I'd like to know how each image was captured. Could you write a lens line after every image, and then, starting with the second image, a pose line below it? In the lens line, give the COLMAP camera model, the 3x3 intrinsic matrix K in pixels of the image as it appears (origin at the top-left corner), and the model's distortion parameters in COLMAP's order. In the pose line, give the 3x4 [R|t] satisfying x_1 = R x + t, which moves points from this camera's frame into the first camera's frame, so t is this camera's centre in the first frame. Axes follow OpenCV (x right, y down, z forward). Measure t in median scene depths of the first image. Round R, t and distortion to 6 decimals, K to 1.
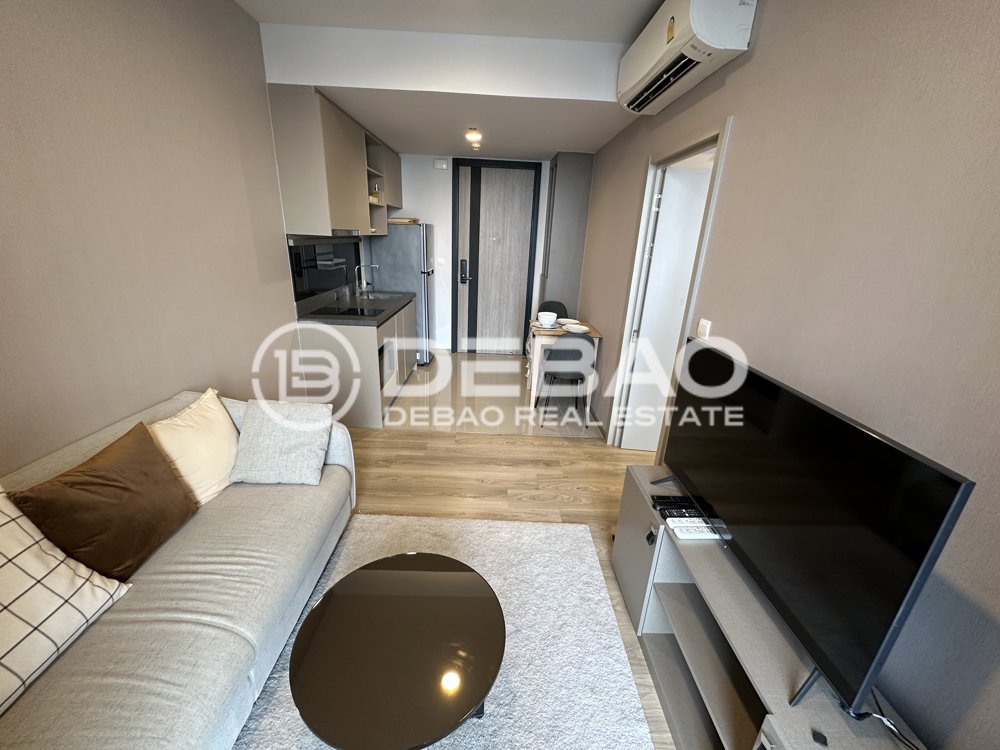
lens RADIAL K [[401.7, 0, 500.6], [0, 401.7, 373.1], [0, 0, 1]] dist [-0.003876, 0.000732]
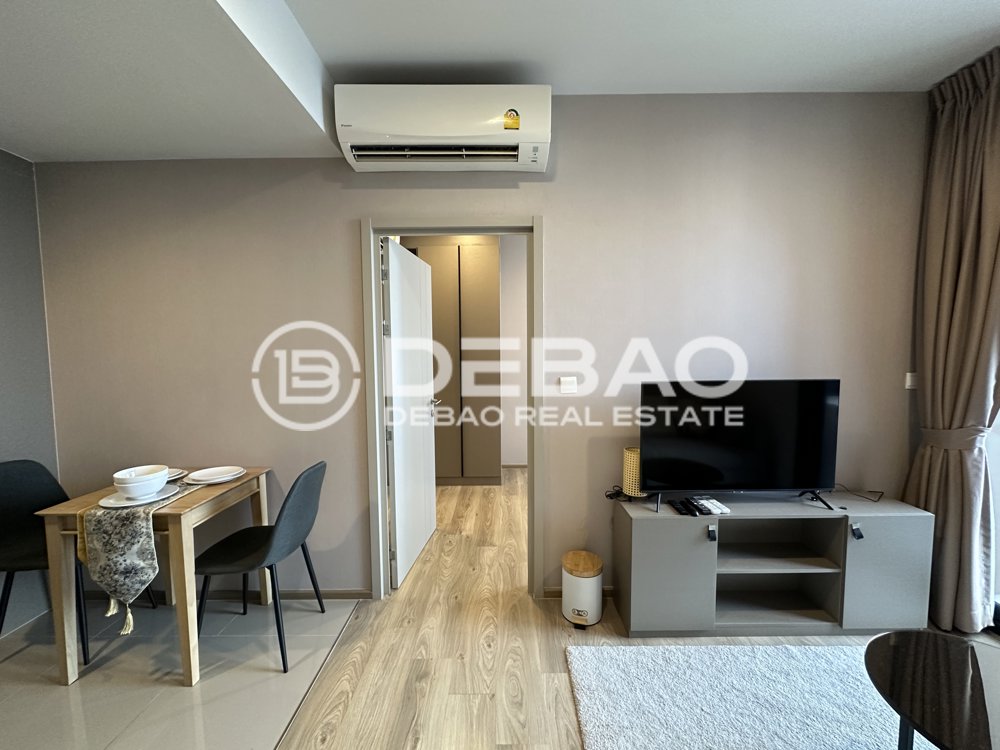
lens RADIAL K [[401.7, 0, 498.9], [0, 401.7, 378.5], [0, 0, 1]] dist [-0.003876, 0.000732]
pose [[0.011553, -0.105601, 0.994342, -0.268749], [0.339645, 0.935700, 0.095427, -0.126574], [-0.940483, 0.336620, 0.046677, 0.464934]]
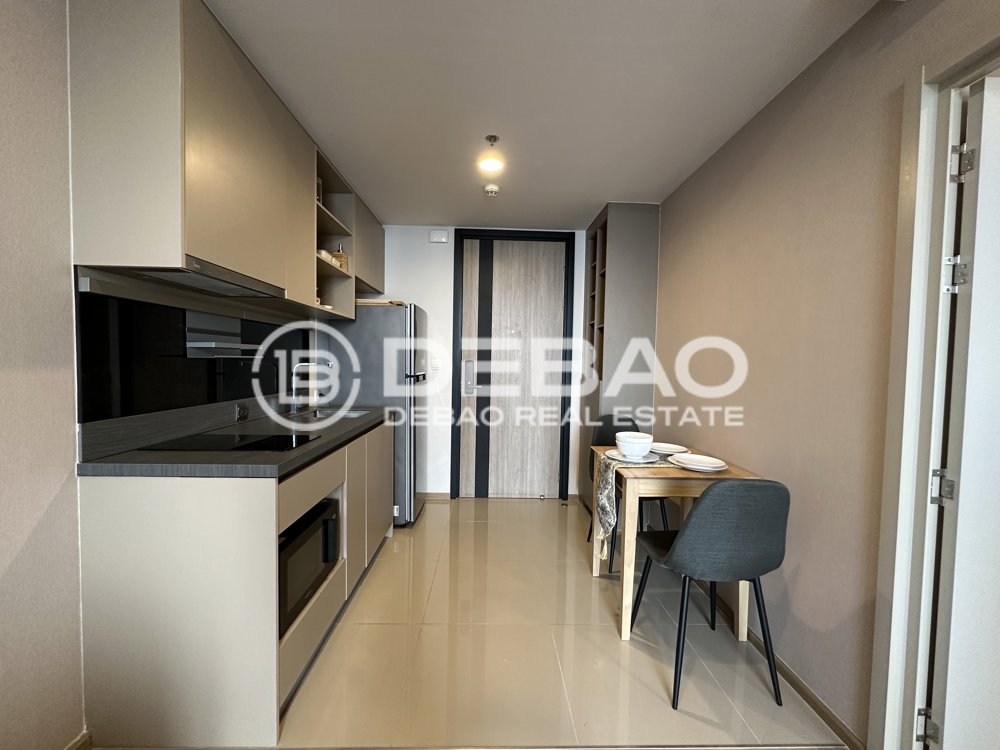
lens RADIAL K [[401.7, 0, 503.2], [0, 401.7, 372.6], [0, 0, 1]] dist [-0.003876, 0.000732]
pose [[0.999384, -0.025745, 0.023832, -0.057600], [0.031704, 0.953629, -0.299310, -0.060194], [-0.015021, 0.299882, 0.953858, 0.388825]]
